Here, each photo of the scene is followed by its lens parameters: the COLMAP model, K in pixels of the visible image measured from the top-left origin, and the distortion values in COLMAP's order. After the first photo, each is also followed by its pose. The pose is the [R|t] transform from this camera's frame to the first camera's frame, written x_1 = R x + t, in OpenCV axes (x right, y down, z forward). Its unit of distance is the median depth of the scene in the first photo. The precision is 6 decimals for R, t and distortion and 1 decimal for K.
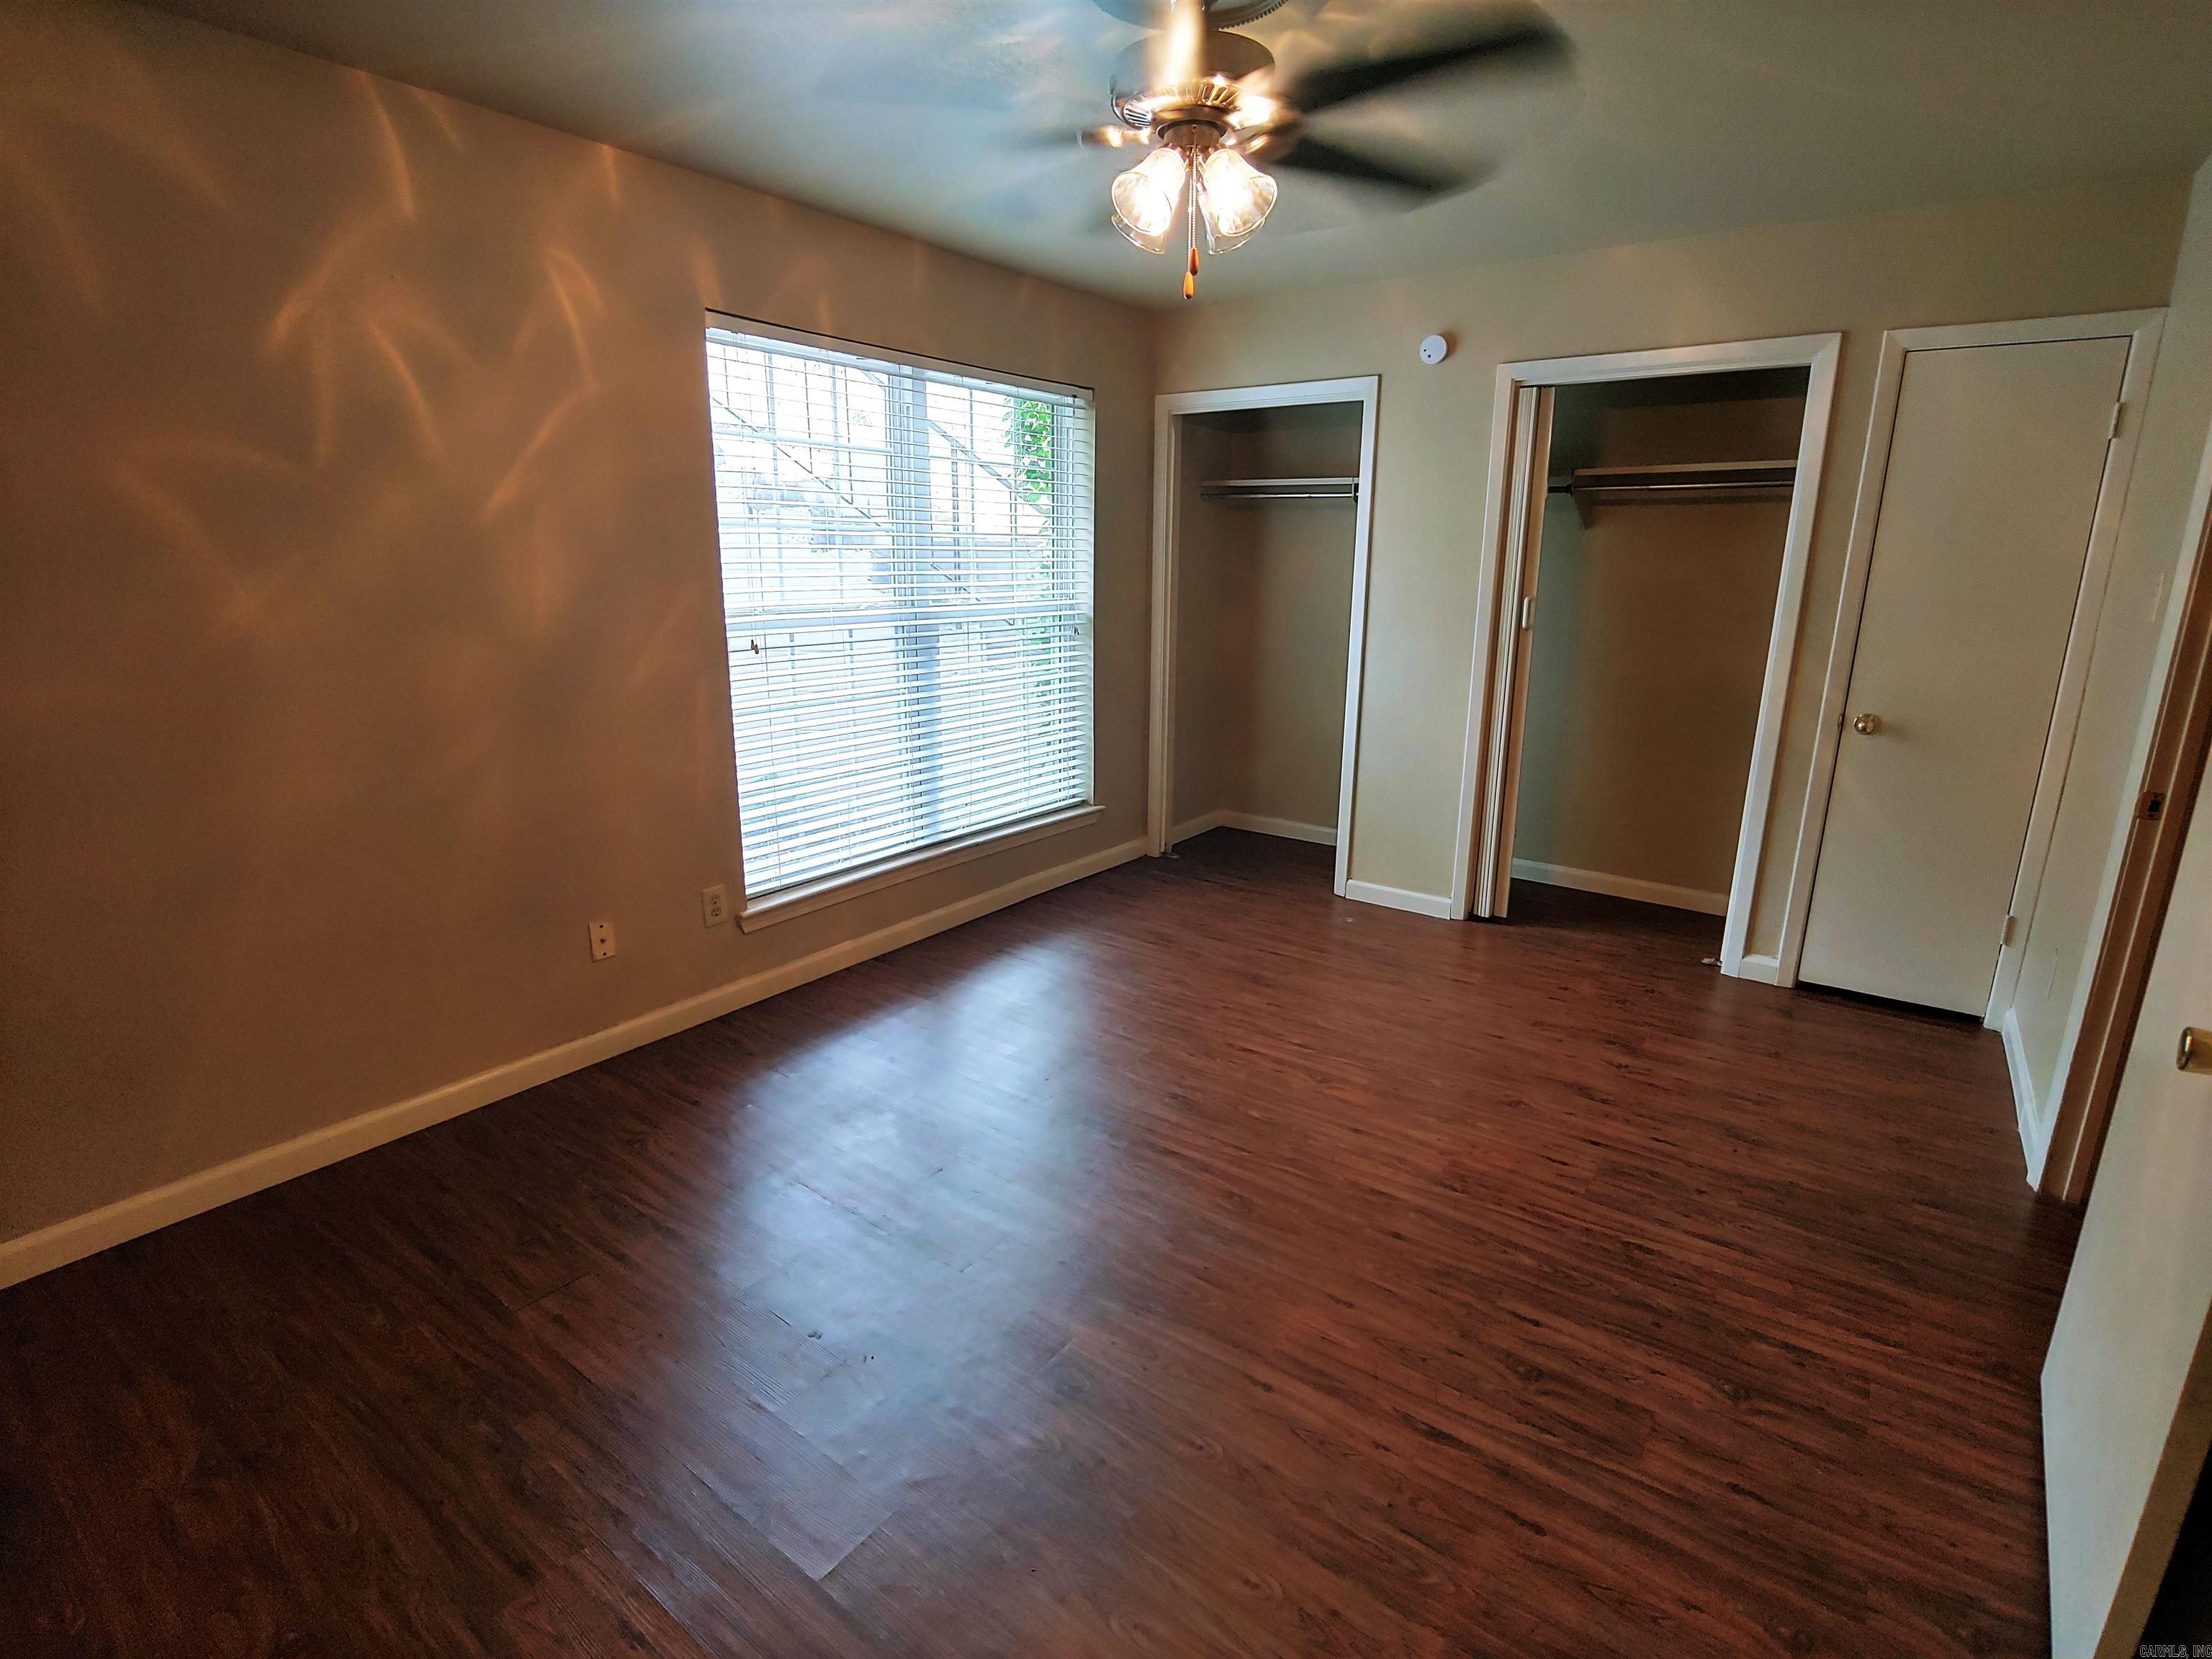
lens RADIAL K [[1053.9, 0, 1112.3], [0, 1053.9, 819.9], [0, 0, 1]] dist [-0.011875, -0.000433]
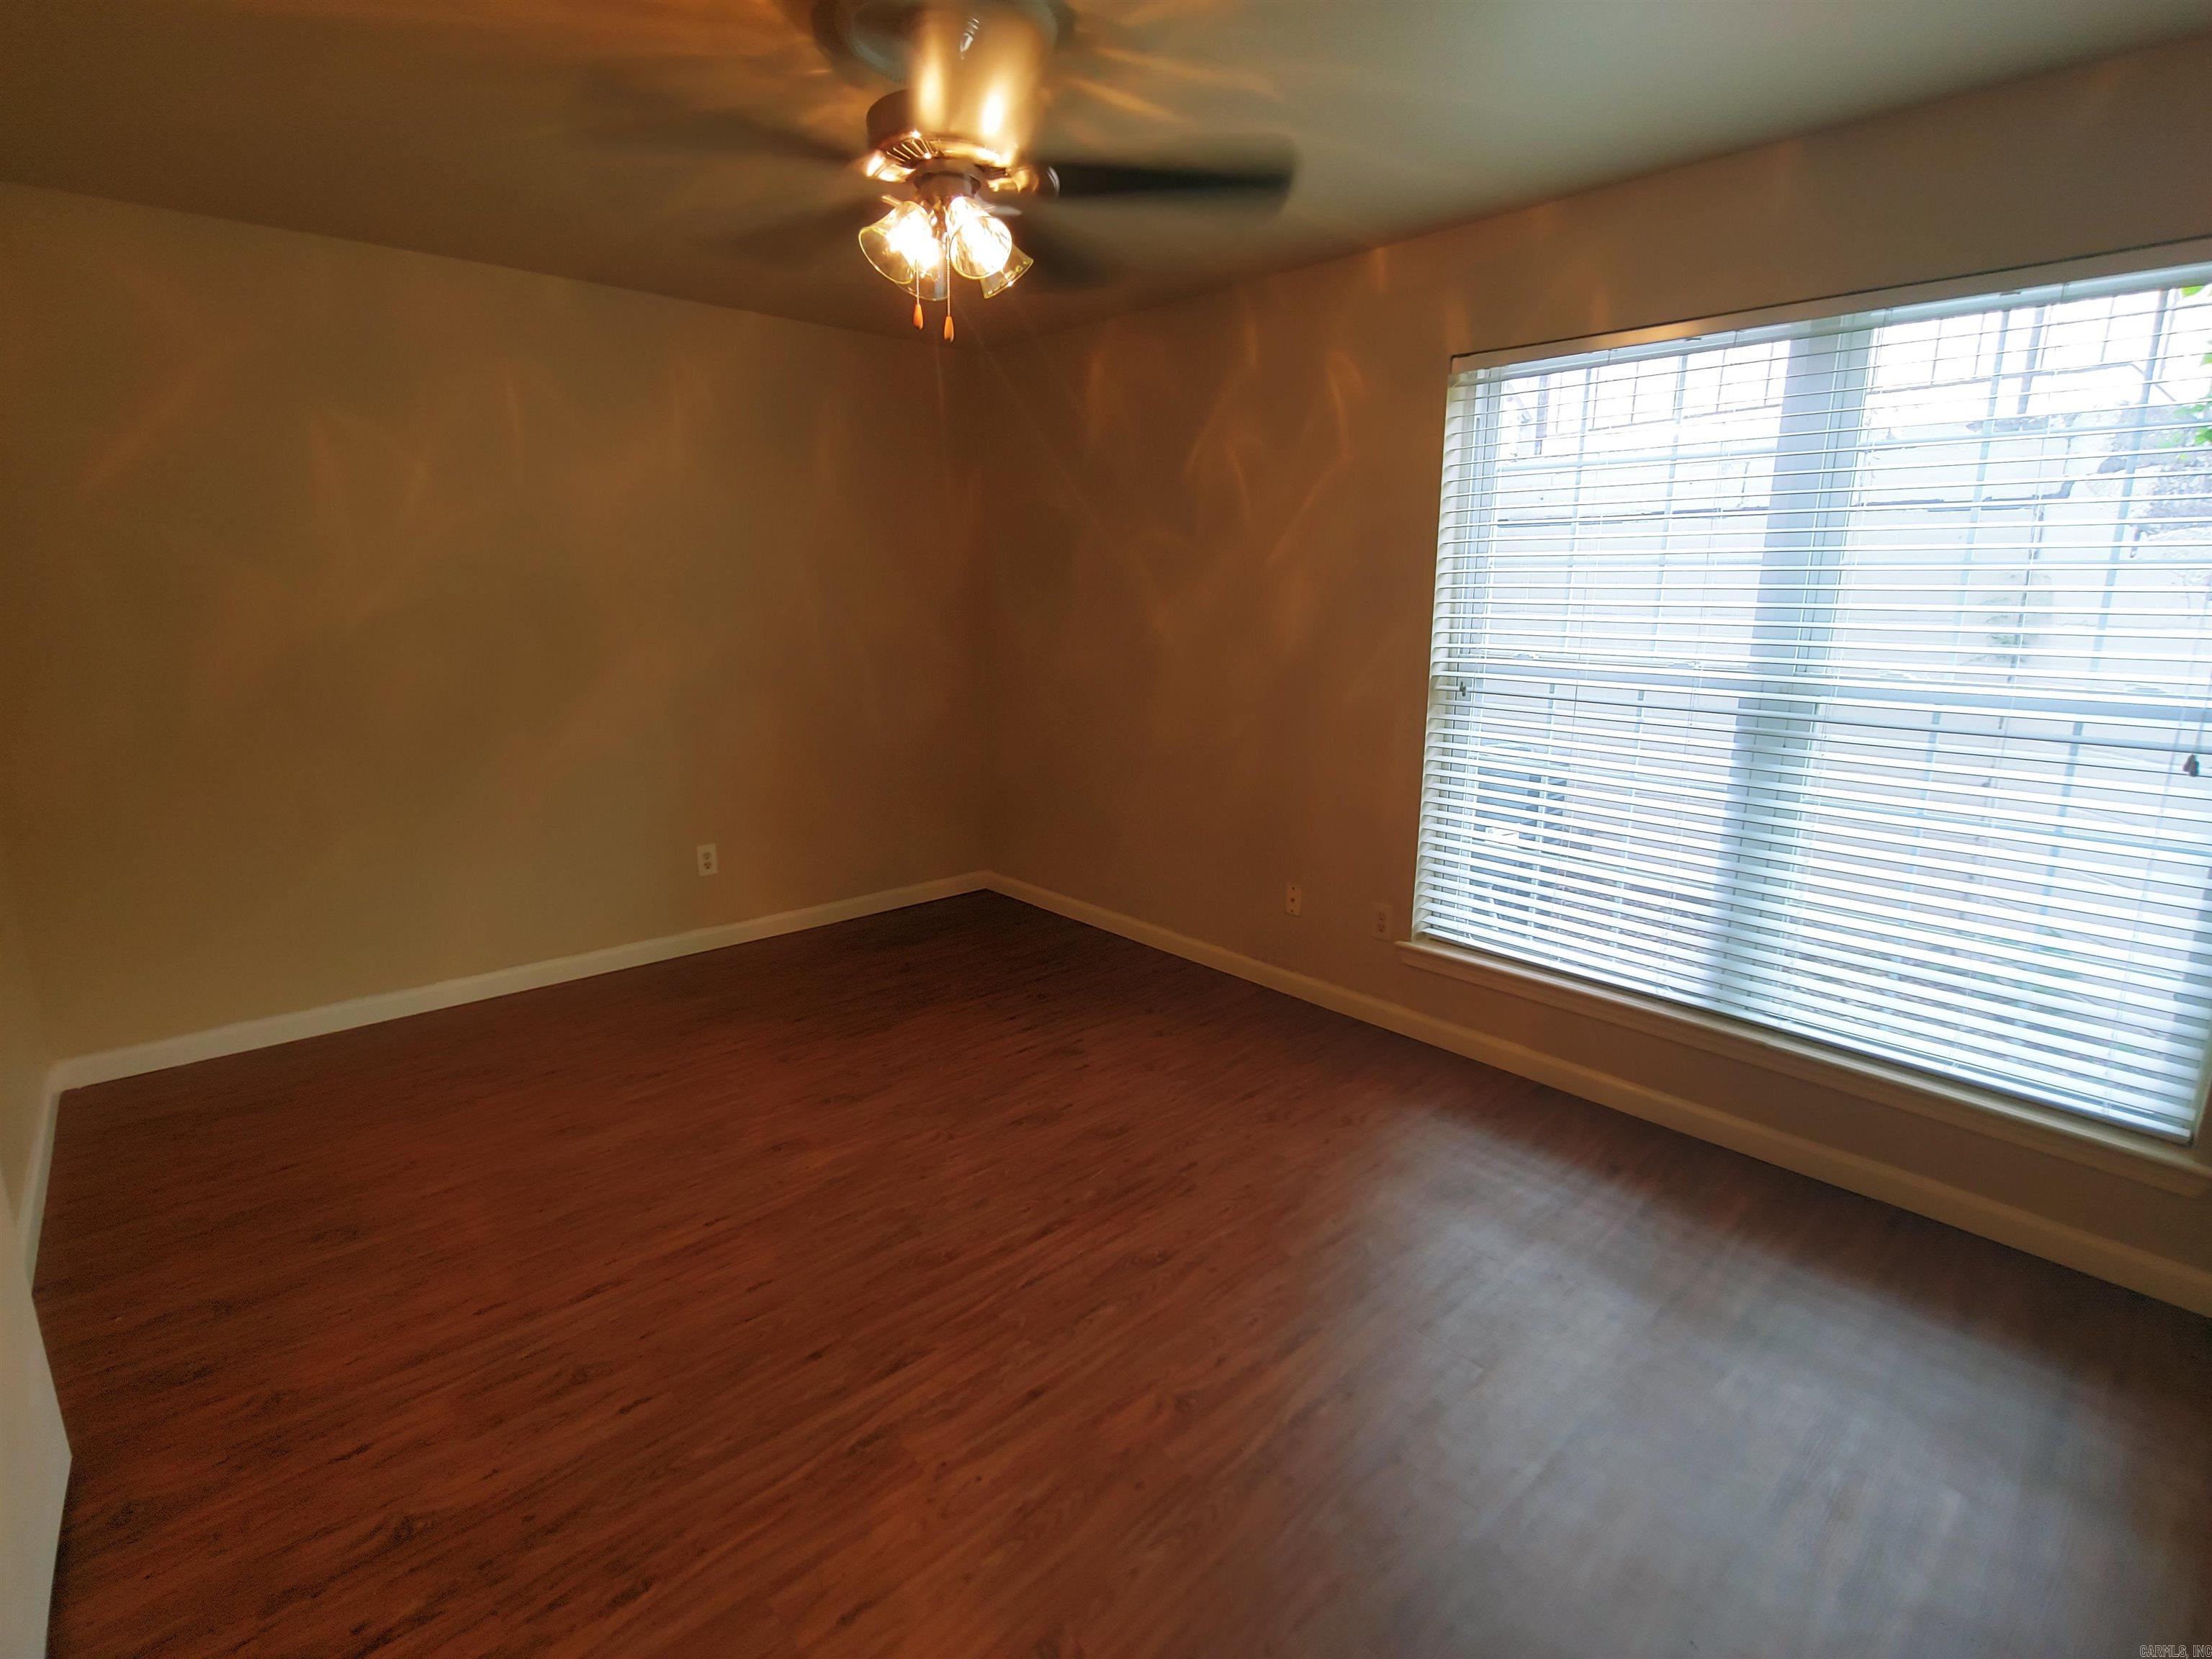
lens RADIAL K [[1057.8, 0, 1109.8], [0, 1057.8, 822.6], [0, 0, 1]] dist [-0.022194, -0.001638]
pose [[-0.195761, 0.197602, -0.960537, 0.747464], [-0.247692, 0.937767, 0.243399, -0.224268], [0.948855, 0.285565, -0.134634, 0.940334]]
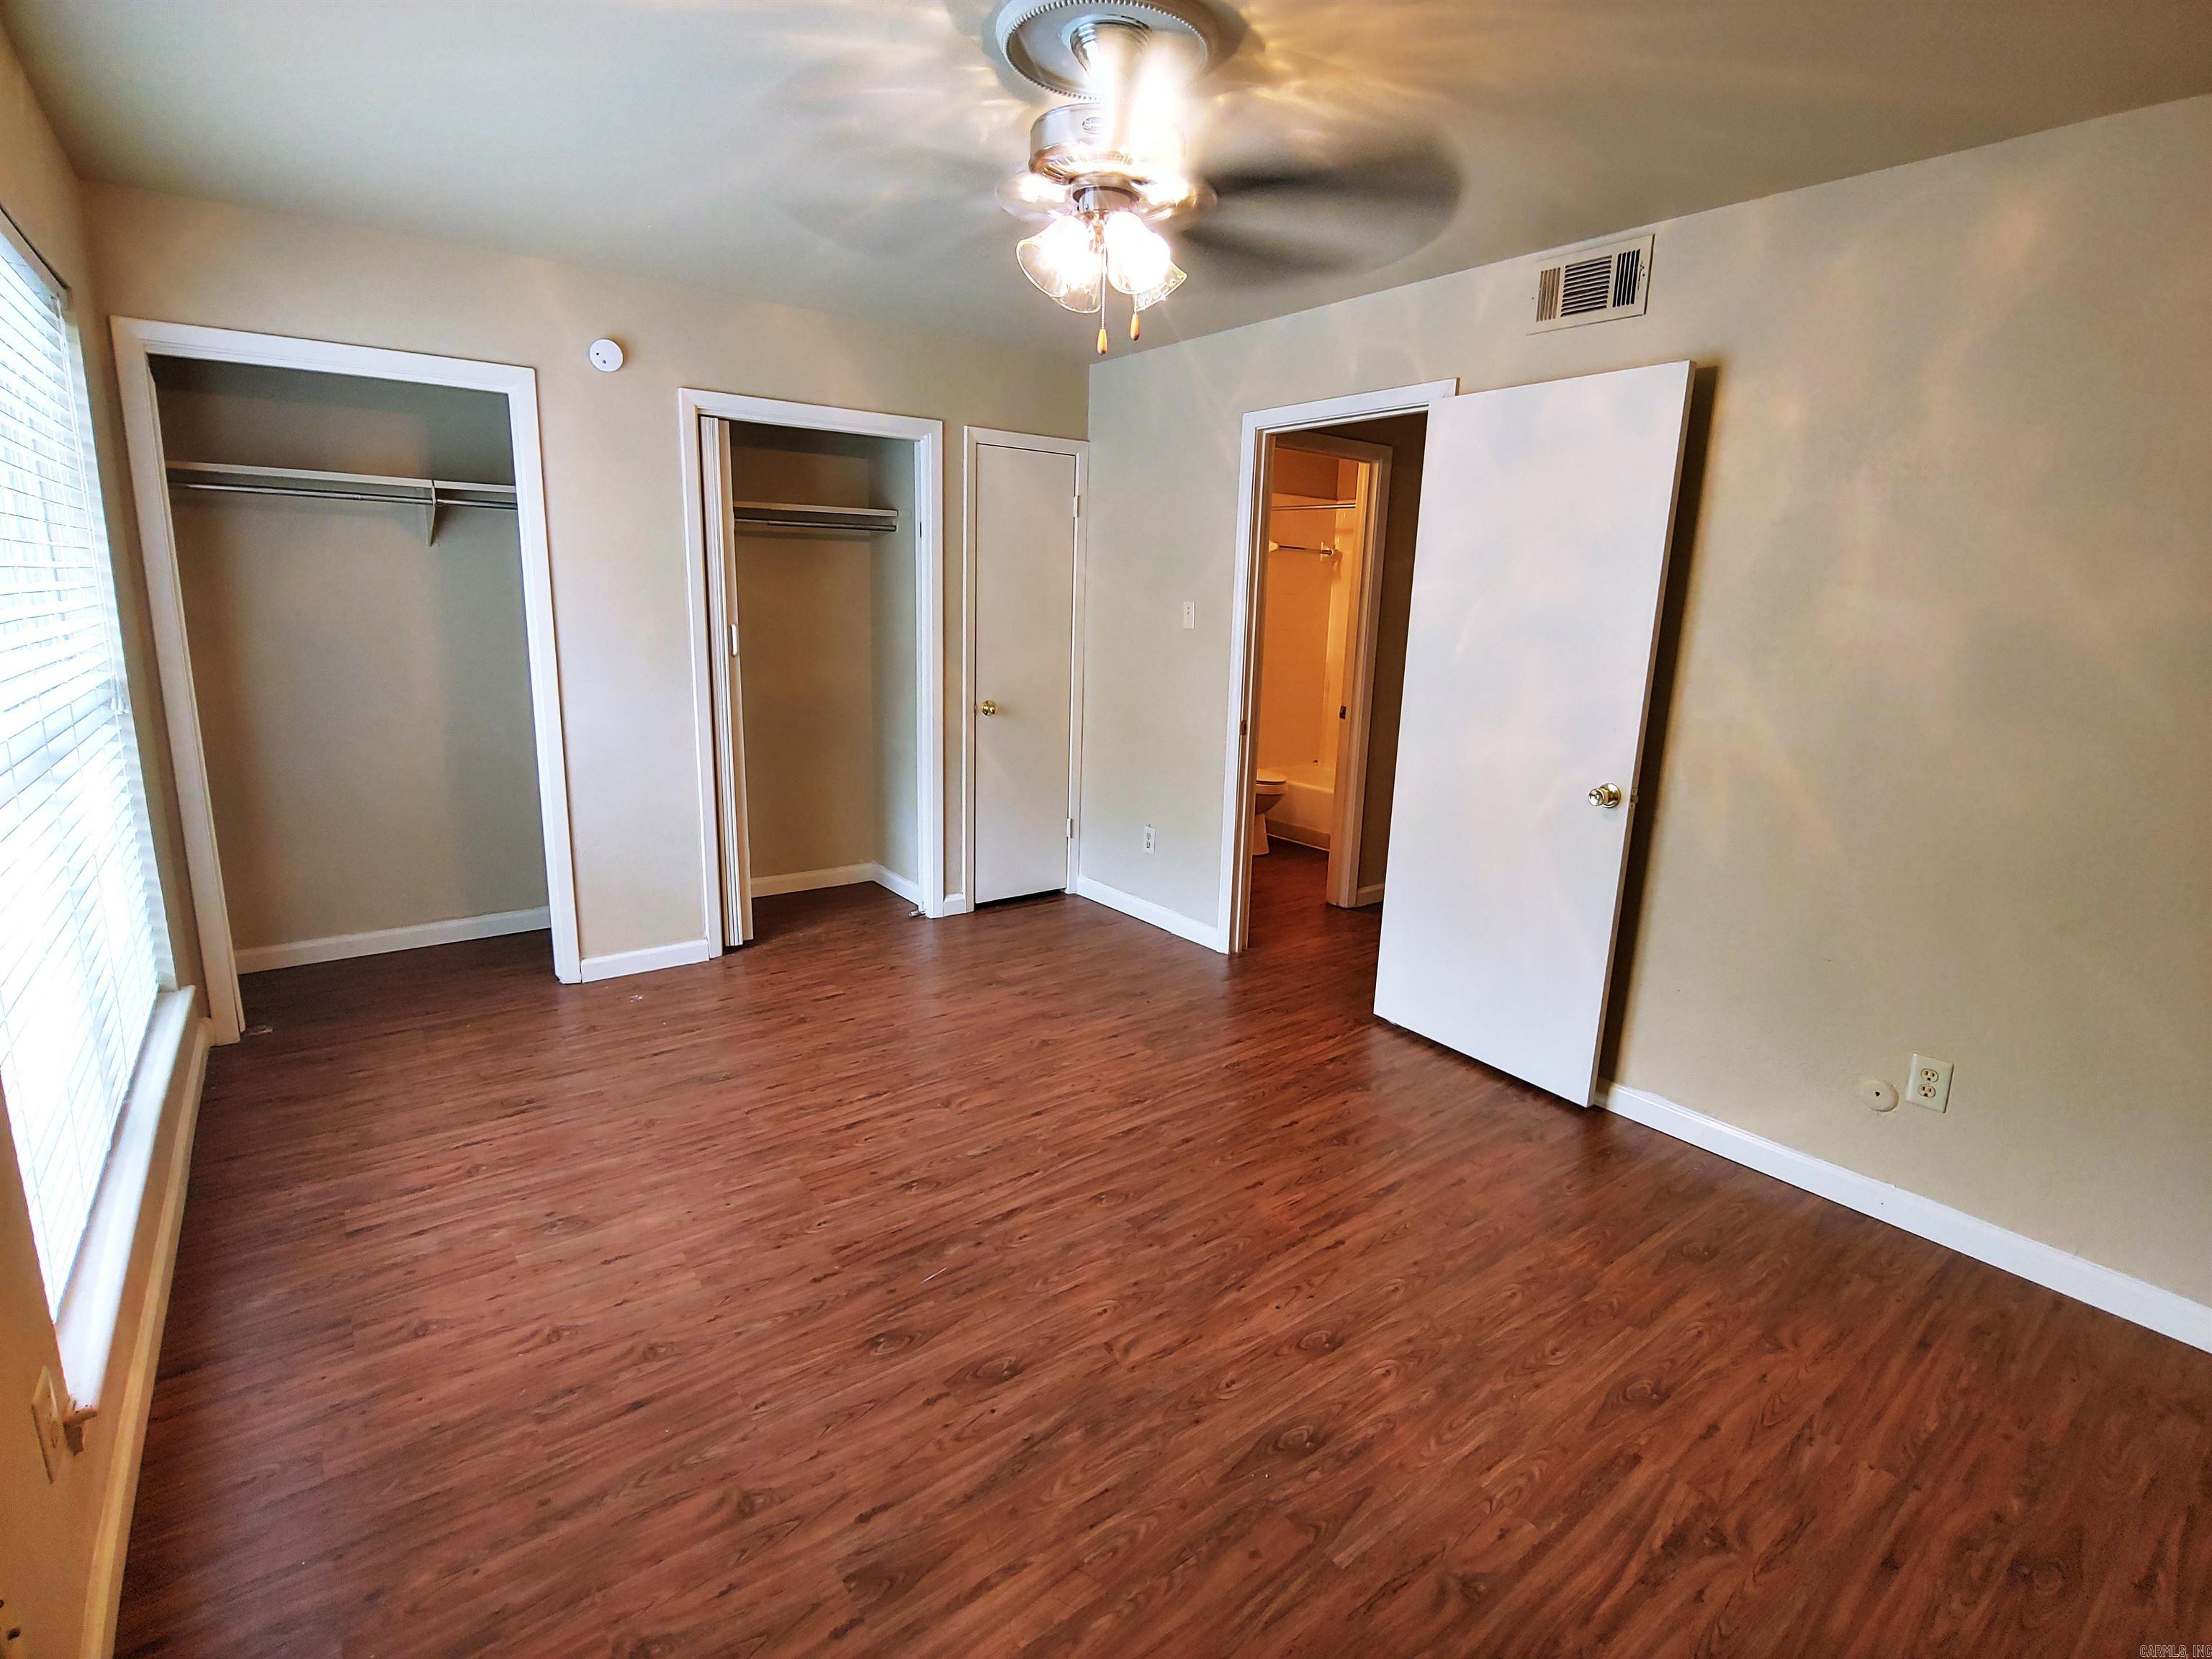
lens RADIAL K [[1057.8, 0, 1109.8], [0, 1057.8, 822.6], [0, 0, 1]] dist [-0.022194, -0.001638]
pose [[0.282736, -0.202946, 0.937482, -0.653444], [0.210266, 0.966702, 0.145857, -0.130295], [-0.935868, 0.155882, 0.315994, 0.485743]]
